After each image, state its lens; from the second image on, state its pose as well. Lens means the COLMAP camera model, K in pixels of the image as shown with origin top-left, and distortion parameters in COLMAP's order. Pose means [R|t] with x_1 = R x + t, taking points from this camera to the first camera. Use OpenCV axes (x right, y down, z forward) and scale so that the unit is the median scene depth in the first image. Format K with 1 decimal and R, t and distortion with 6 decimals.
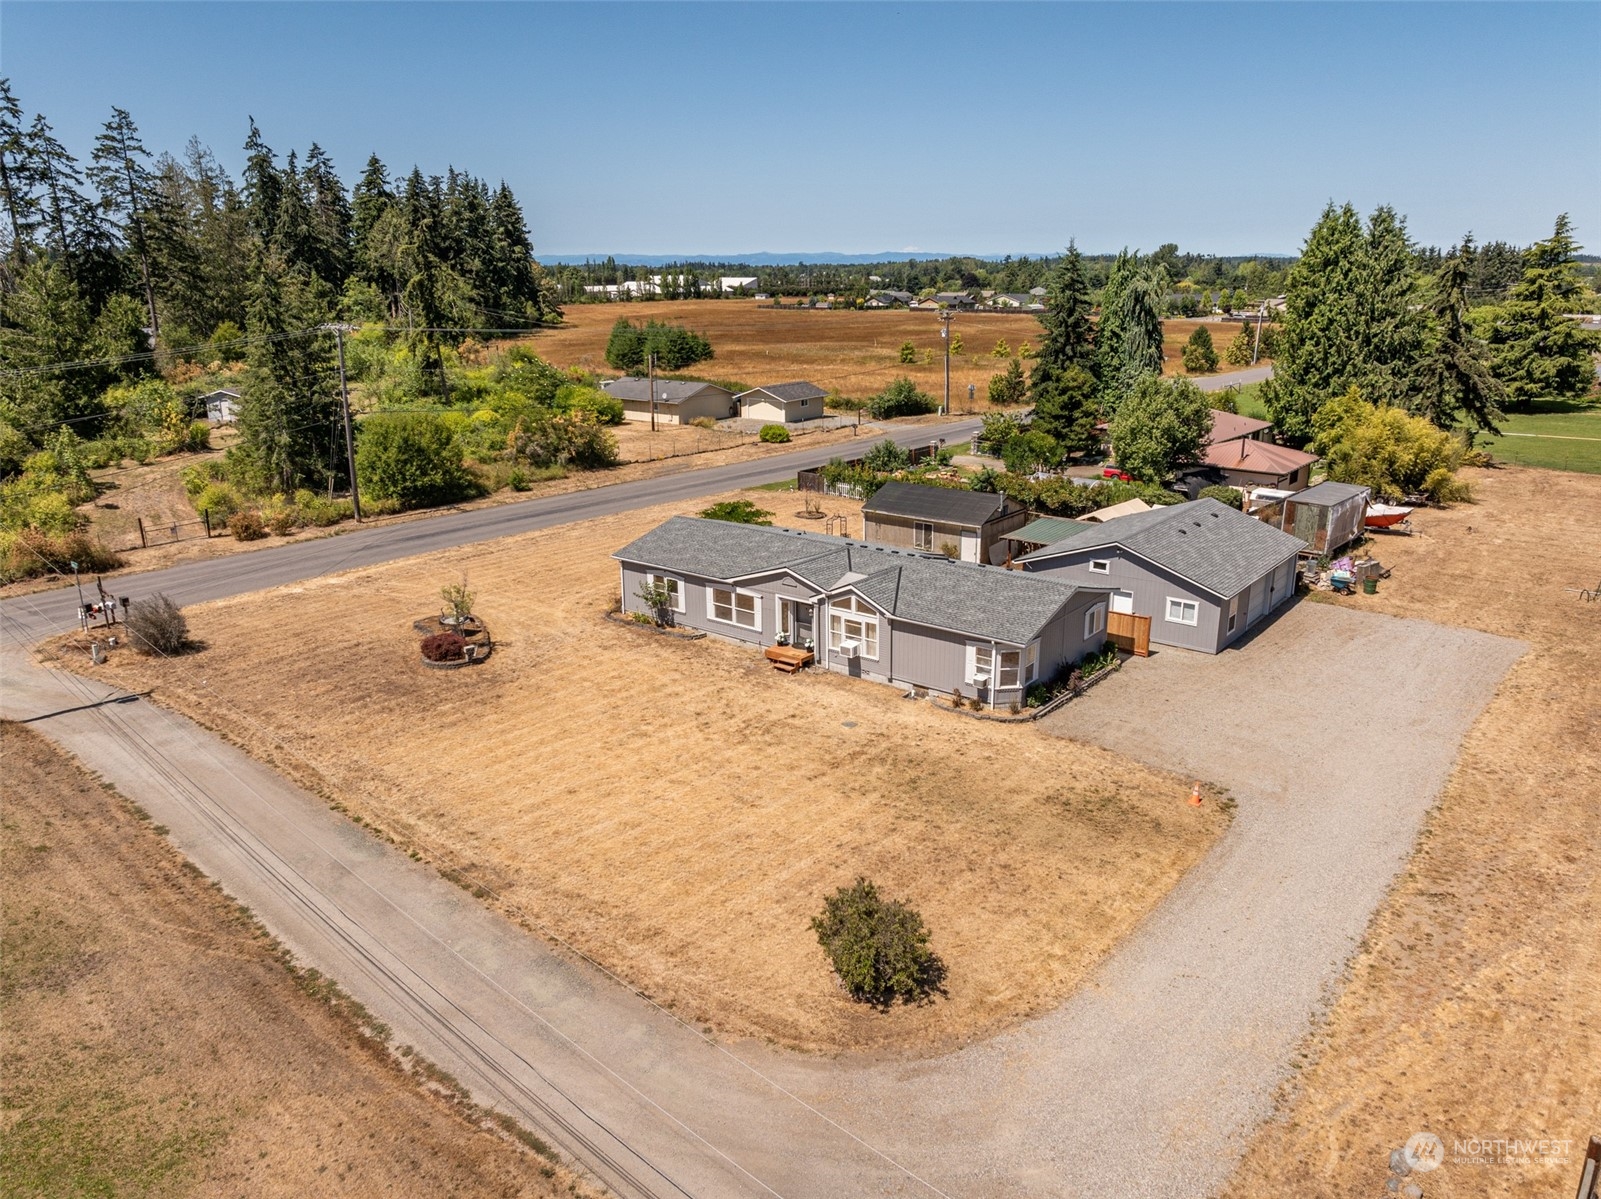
lens RADIAL K [[1119.3, 0, 800.5], [0, 1119.3, 599.5], [0, 0, 1]] dist [-0.022519, 0.004327]
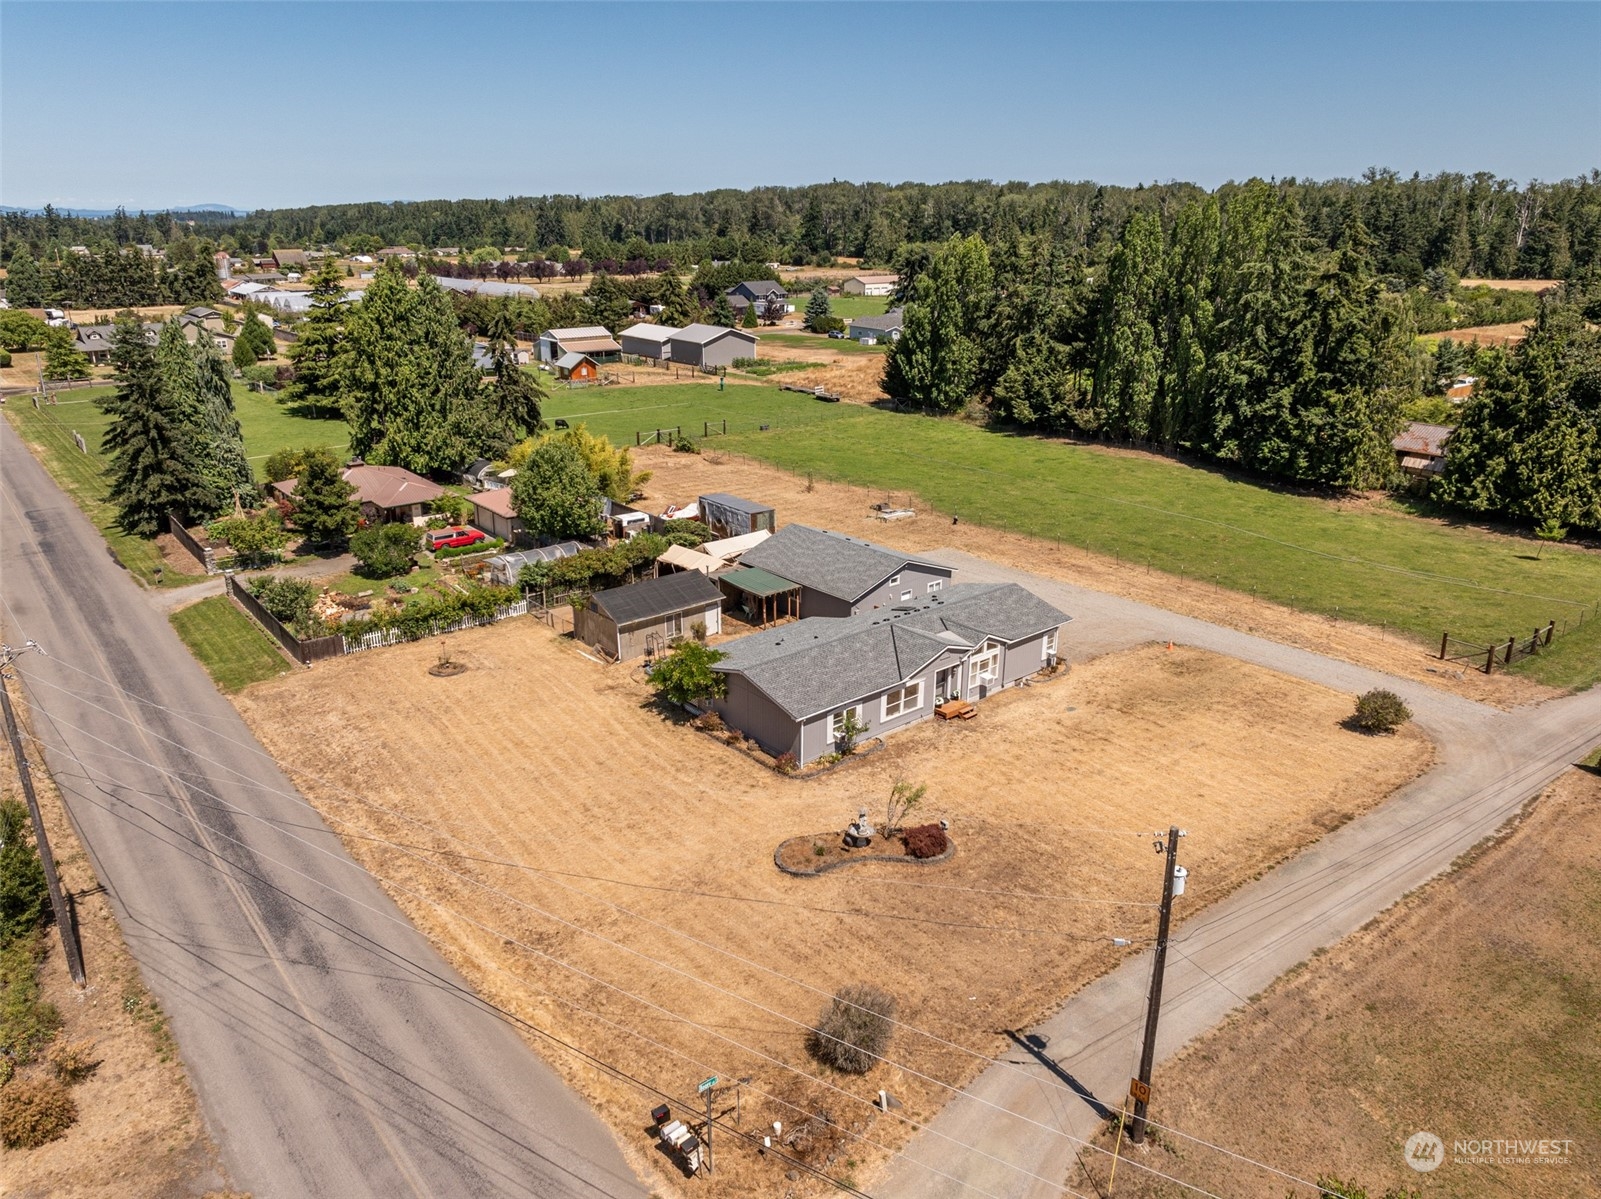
lens RADIAL K [[1126.7, 0, 800.5], [0, 1126.7, 599.5], [0, 0, 1]] dist [-0.017582, -0.000652]
pose [[0.188317, -0.309935, 0.931921, -1.165080], [0.276601, 0.927225, 0.252479, -0.425643], [-0.942353, 0.210224, 0.260340, 0.767601]]
